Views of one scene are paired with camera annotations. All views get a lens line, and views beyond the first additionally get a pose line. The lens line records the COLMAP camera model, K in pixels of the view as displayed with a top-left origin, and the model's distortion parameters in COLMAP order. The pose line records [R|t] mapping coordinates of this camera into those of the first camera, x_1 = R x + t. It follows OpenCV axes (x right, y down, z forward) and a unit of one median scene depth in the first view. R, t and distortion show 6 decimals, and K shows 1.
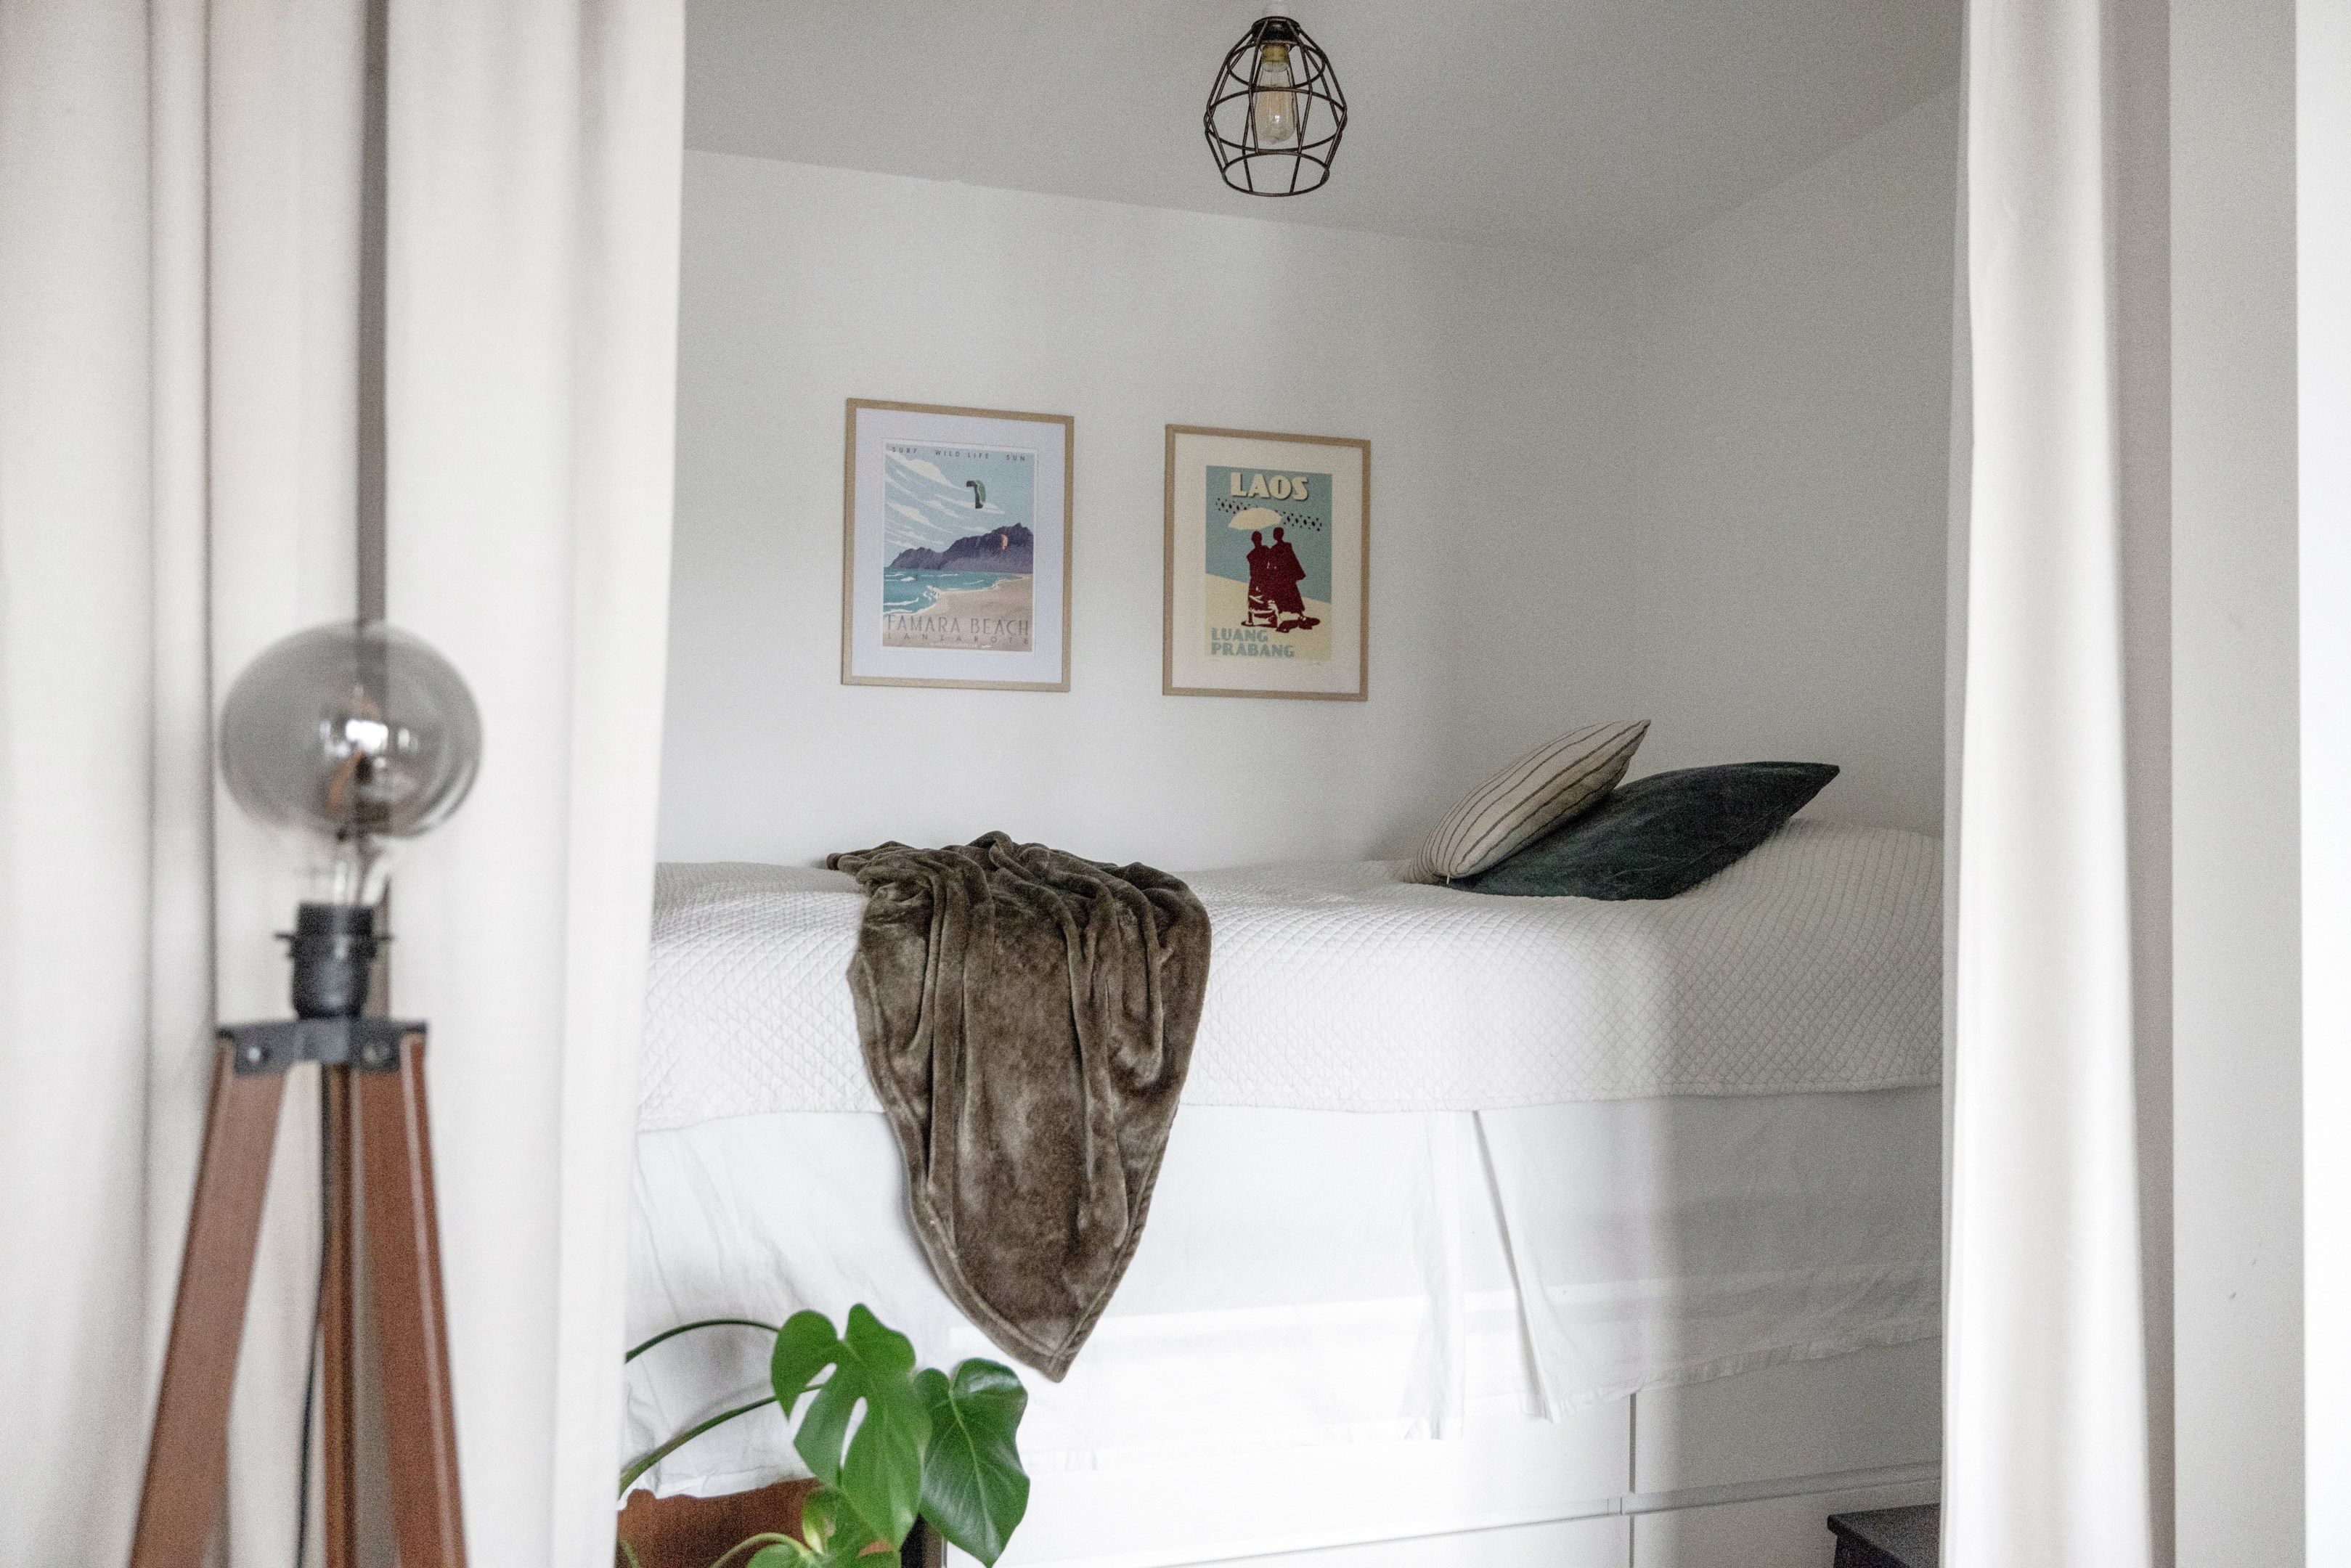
lens RADIAL K [[1661.1, 0, 1177.1], [0, 1661.1, 777.4], [0, 0, 1]] dist [-0.000656, -0.000015]
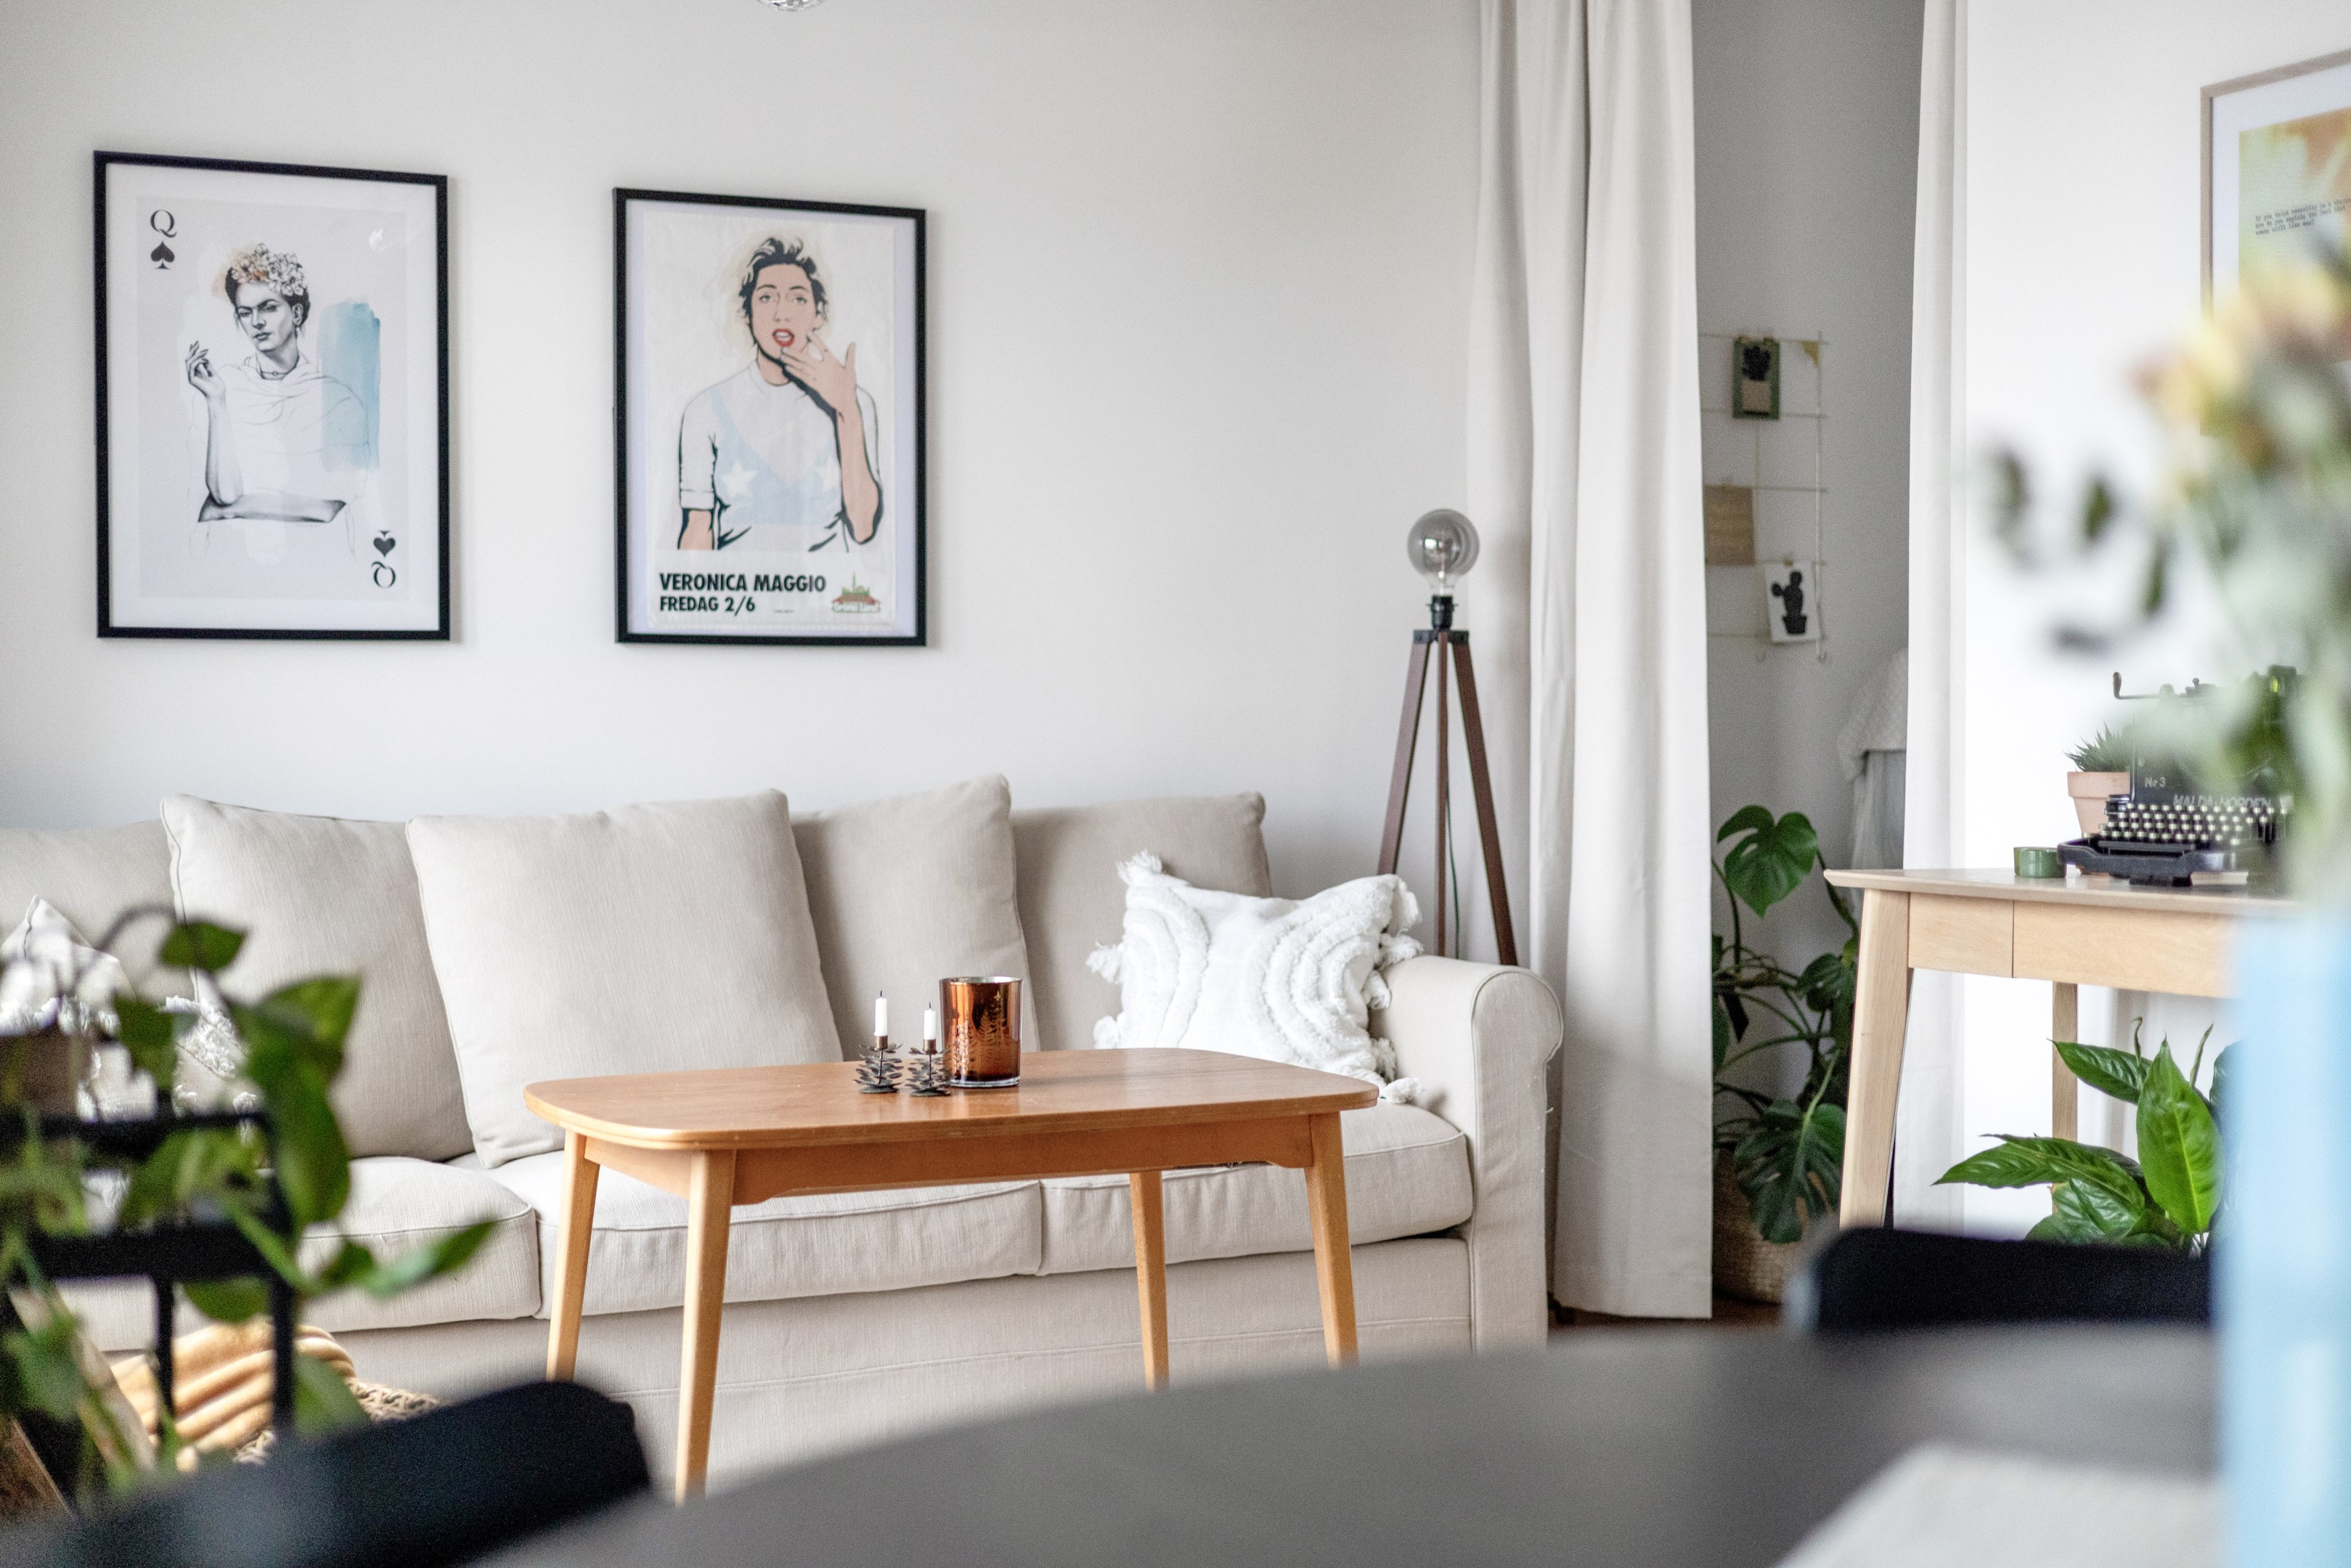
lens RADIAL K [[3354.7, 0, 1155.2], [0, 3354.7, 763.5], [0, 0, 1]] dist [0.041909, 0.000000]
pose [[0.136693, -0.004204, -0.990604, 2.808548], [0.031147, 0.999515, 0.000056, 0.181898], [0.990124, -0.030862, 0.136758, -0.222274]]
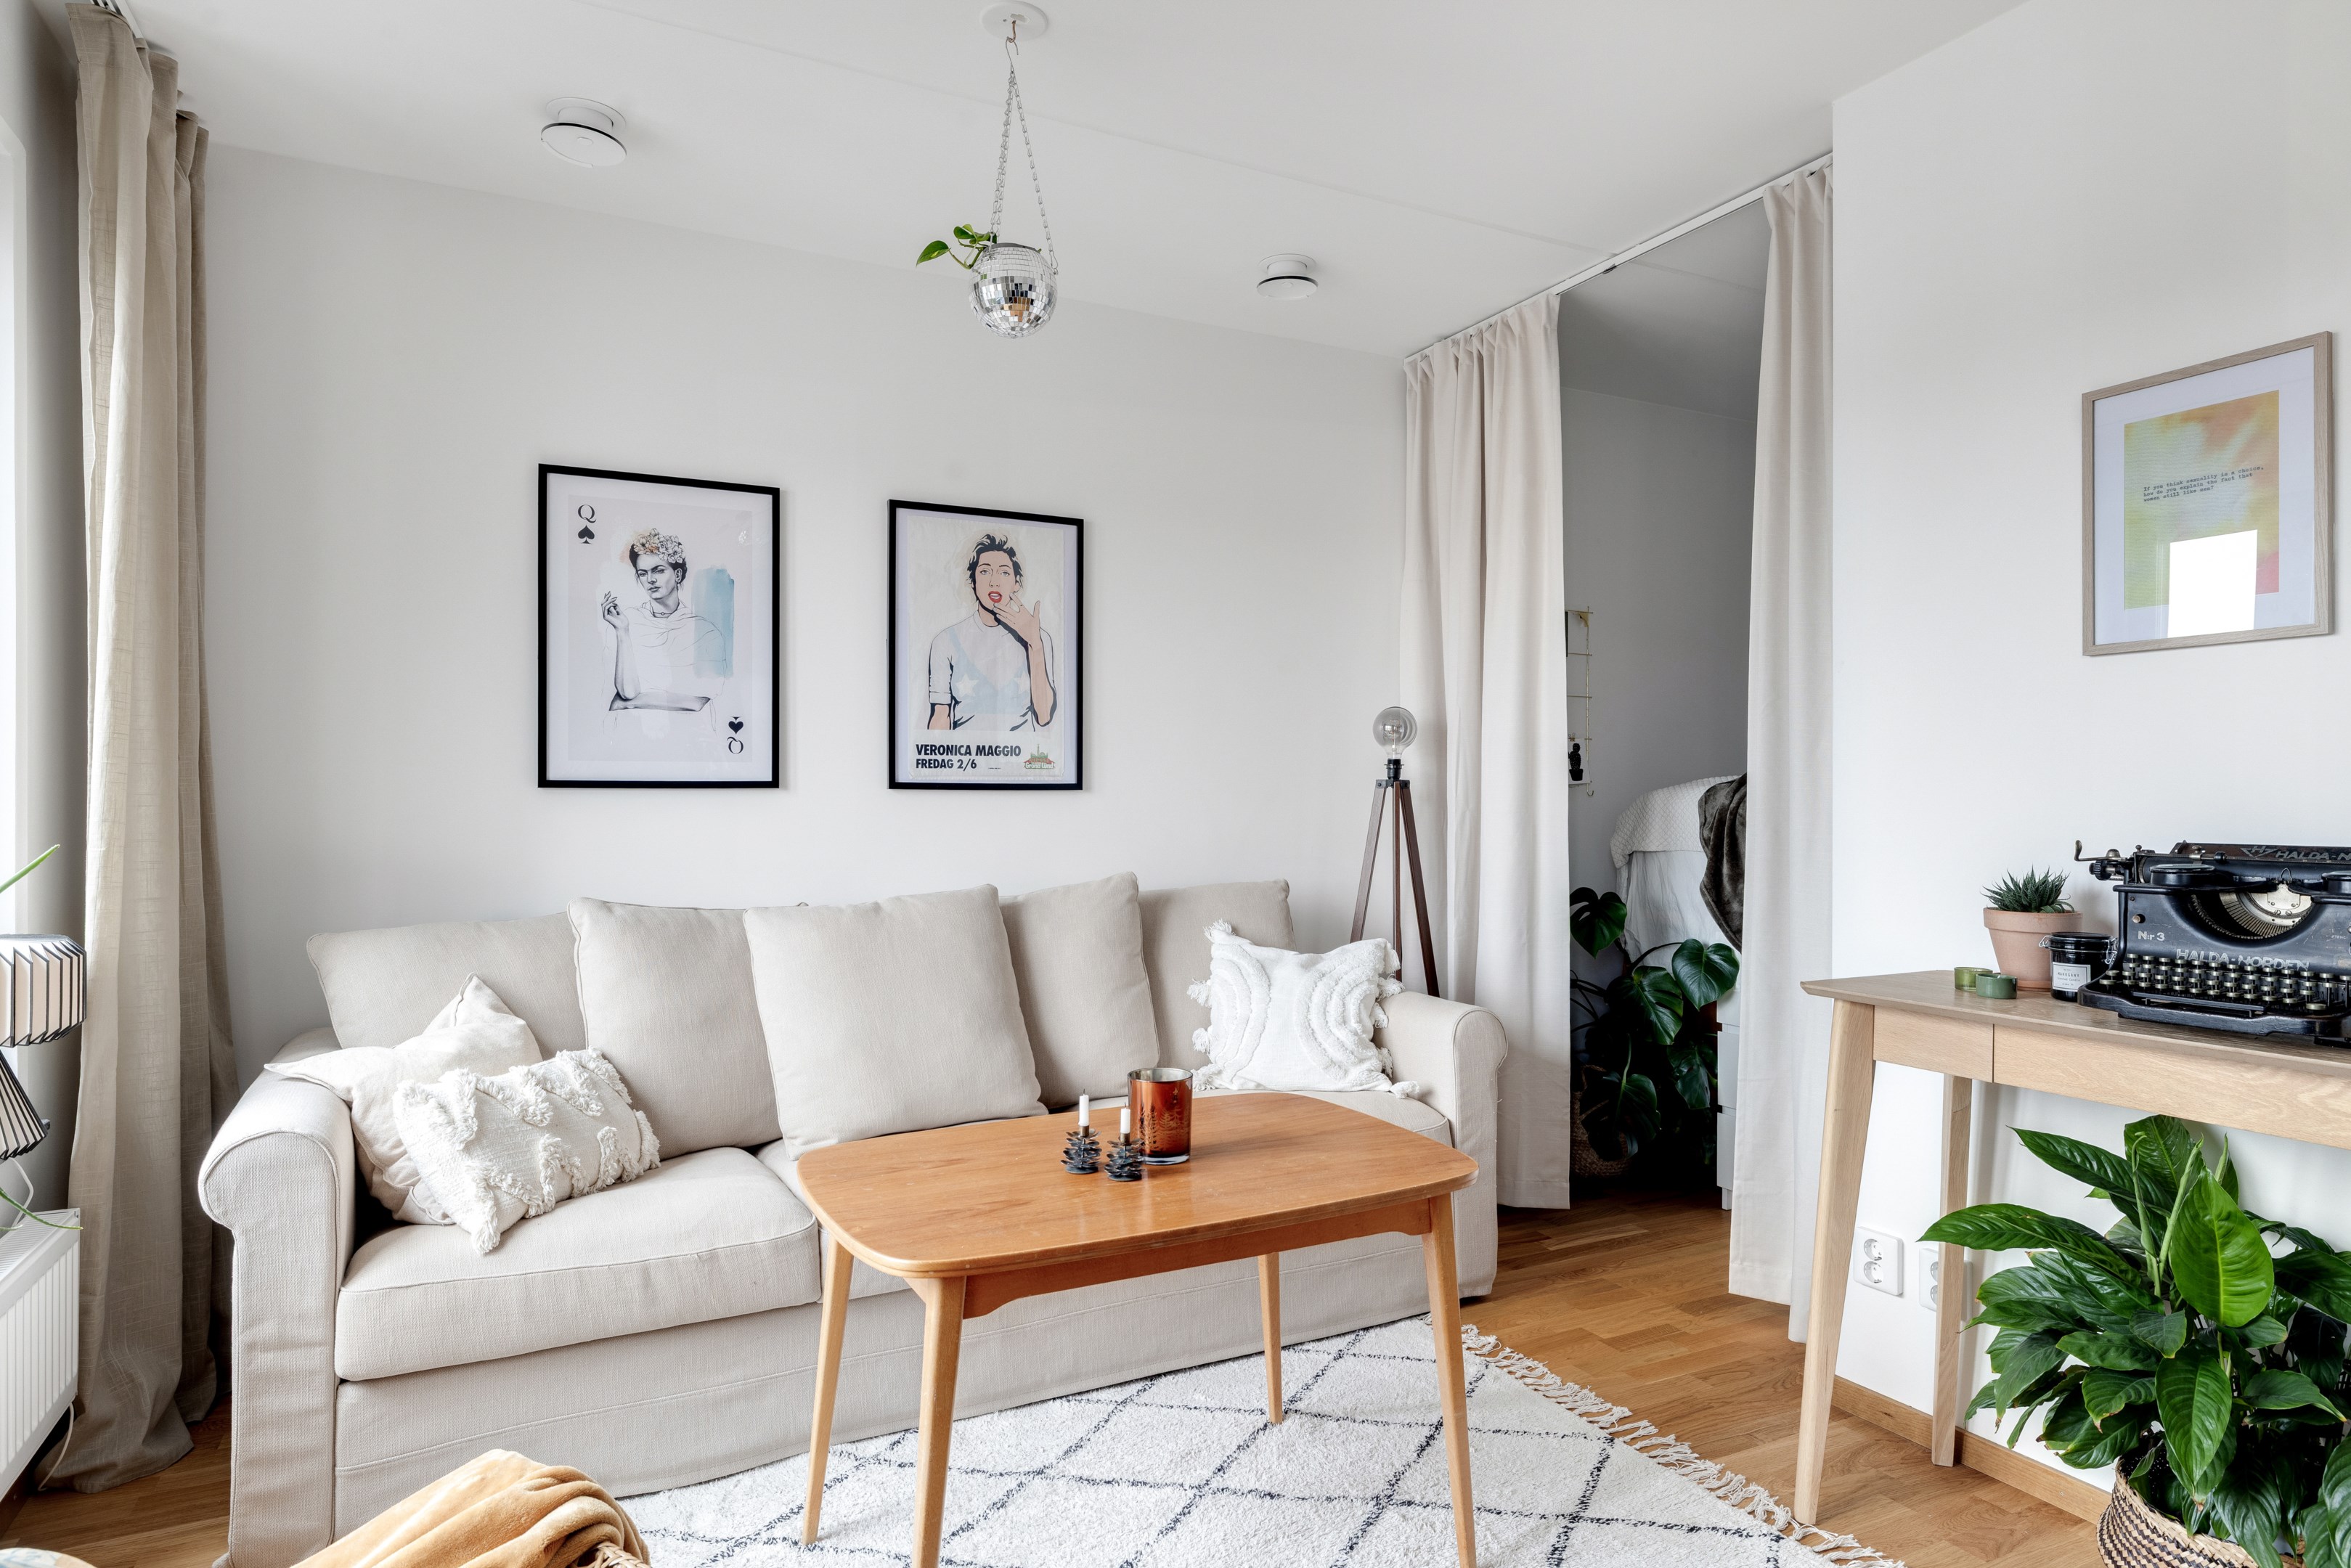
lens RADIAL K [[1328.8, 0, 1175.6], [0, 1328.8, 793.3], [0, 0, 1]] dist [-0.002784, 0.001605]
pose [[0.174812, -0.014101, -0.984501, 1.704893], [0.028089, 0.999562, -0.009329, 0.096829], [0.984201, -0.026023, 0.175132, -0.214945]]
